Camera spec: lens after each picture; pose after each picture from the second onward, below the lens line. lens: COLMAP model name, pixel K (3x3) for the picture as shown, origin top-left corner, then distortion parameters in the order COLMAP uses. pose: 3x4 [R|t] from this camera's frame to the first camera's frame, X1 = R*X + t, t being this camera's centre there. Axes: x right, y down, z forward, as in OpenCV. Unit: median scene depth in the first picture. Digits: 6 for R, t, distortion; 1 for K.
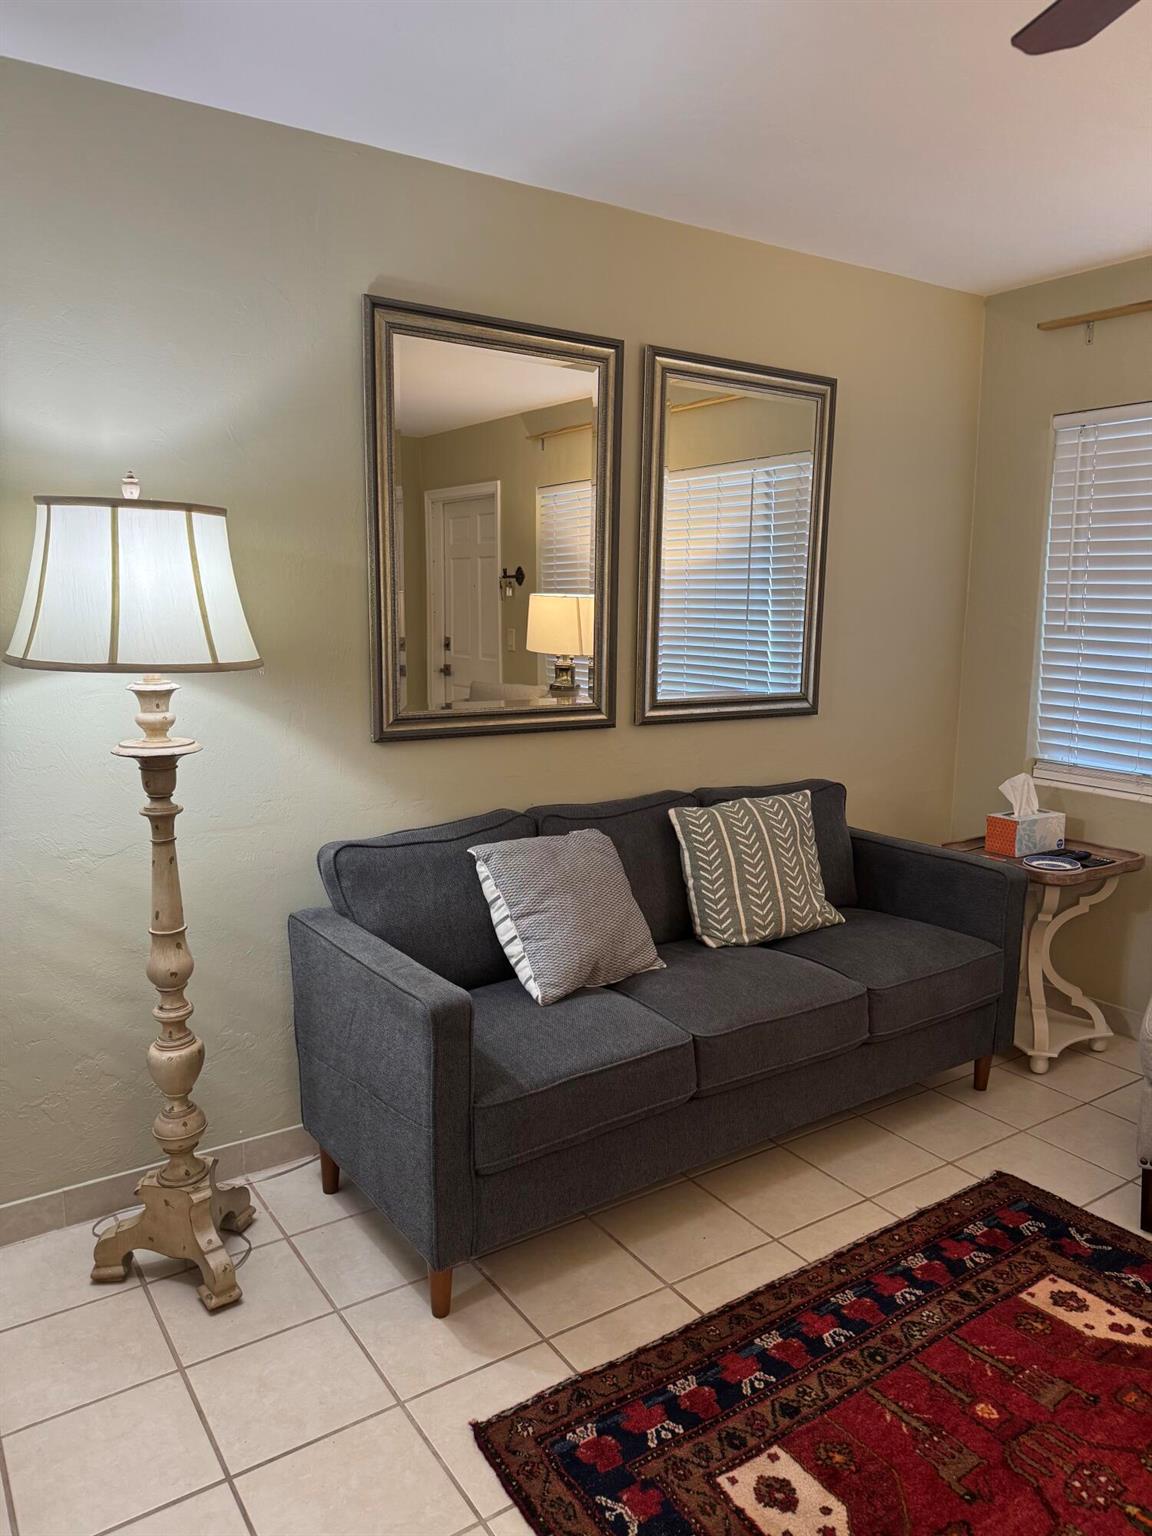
lens RADIAL K [[1069.8, 0, 585.5], [0, 1069.8, 771.5], [0, 0, 1]] dist [0.074125, -0.073726]
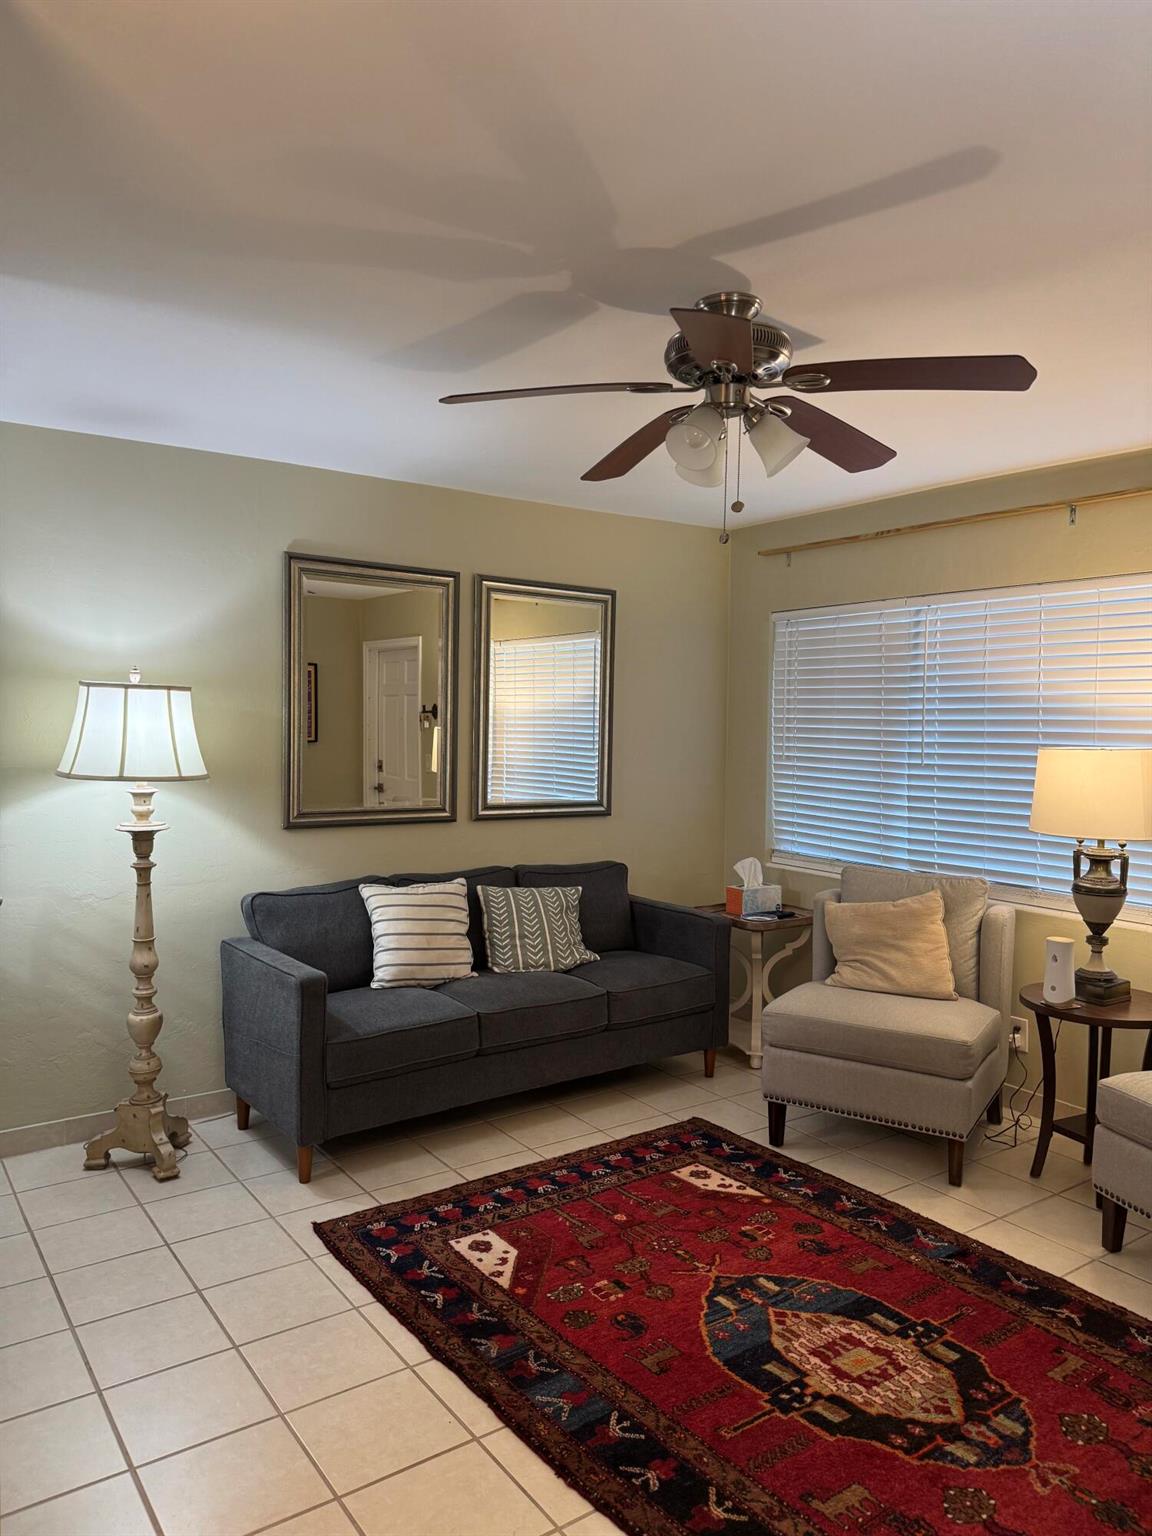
lens RADIAL K [[1080.1, 0, 581.2], [0, 1080.1, 770.0], [0, 0, 1]] dist [0.075609, -0.105627]
pose [[0.999831, 0.003659, 0.018004, 0.232368], [-0.001573, 0.993417, -0.114542, 0.076763], [-0.018305, 0.114495, 0.993255, -0.646407]]
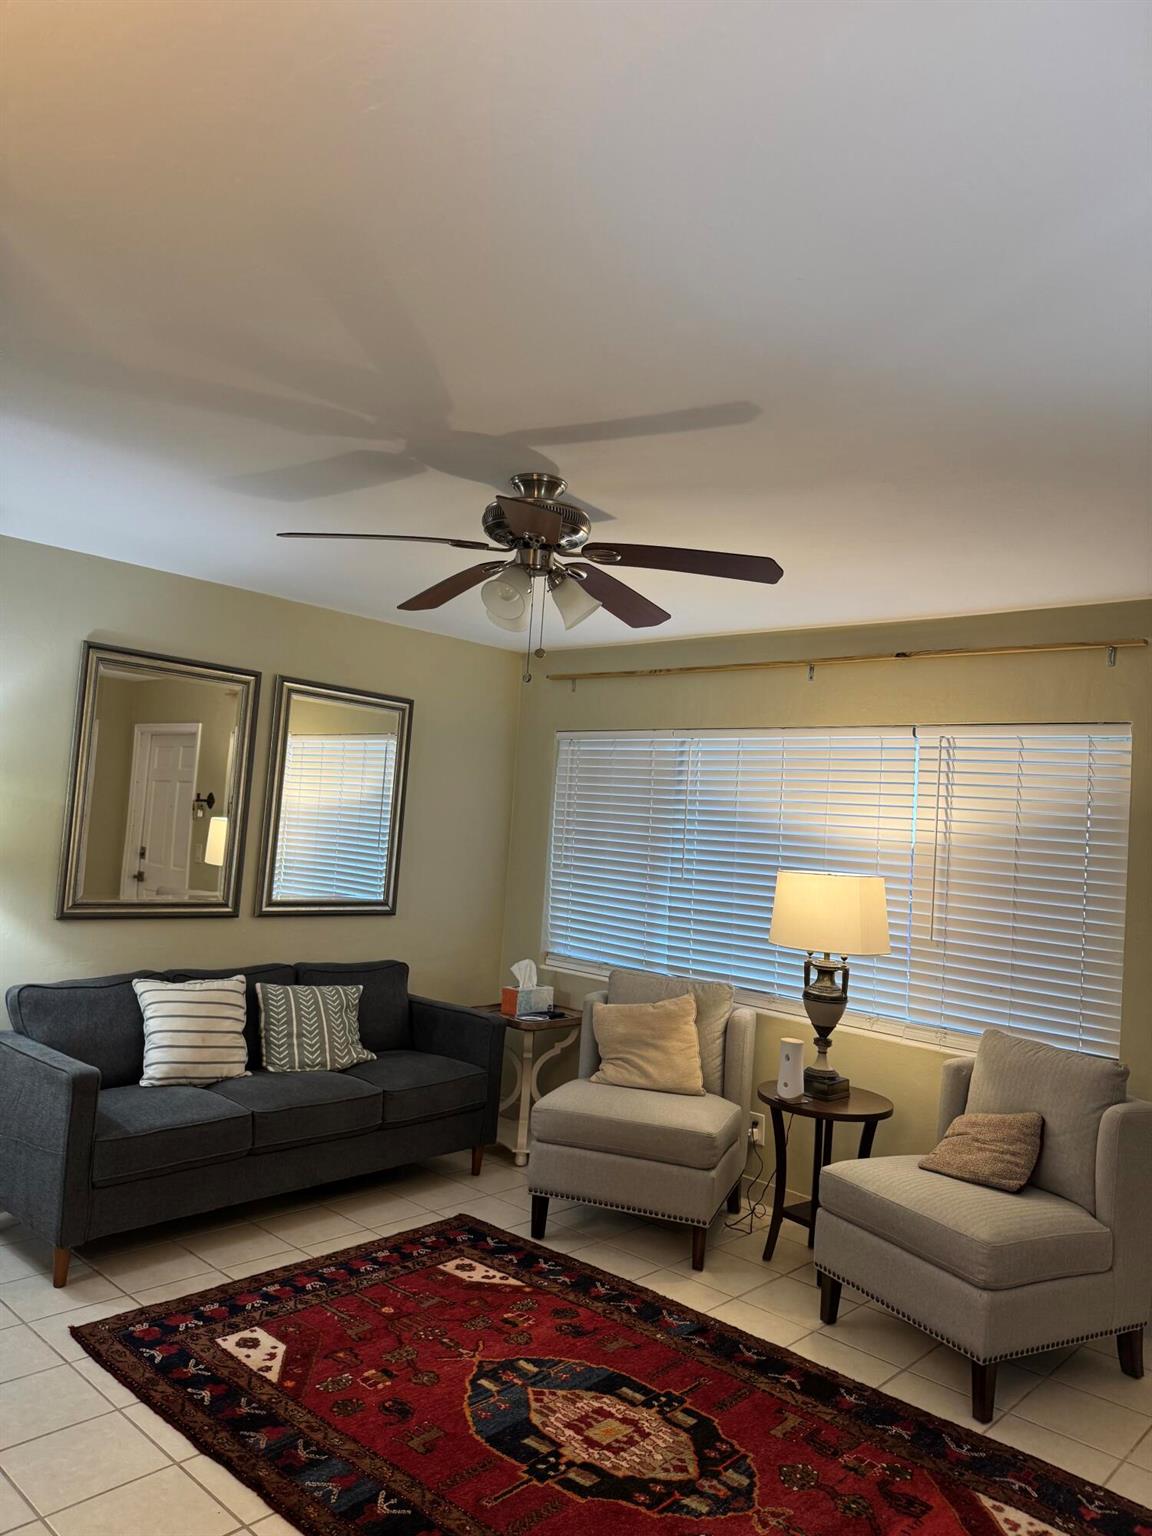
lens RADIAL K [[1091.8, 0, 576.0], [0, 1091.8, 768.0], [0, 0, 1]] dist [0.083819, -0.107655]
pose [[0.973104, 0.068975, 0.219799, 0.178493], [-0.022649, 0.978146, -0.206680, 0.081329], [-0.229252, 0.196143, 0.953400, -0.793754]]
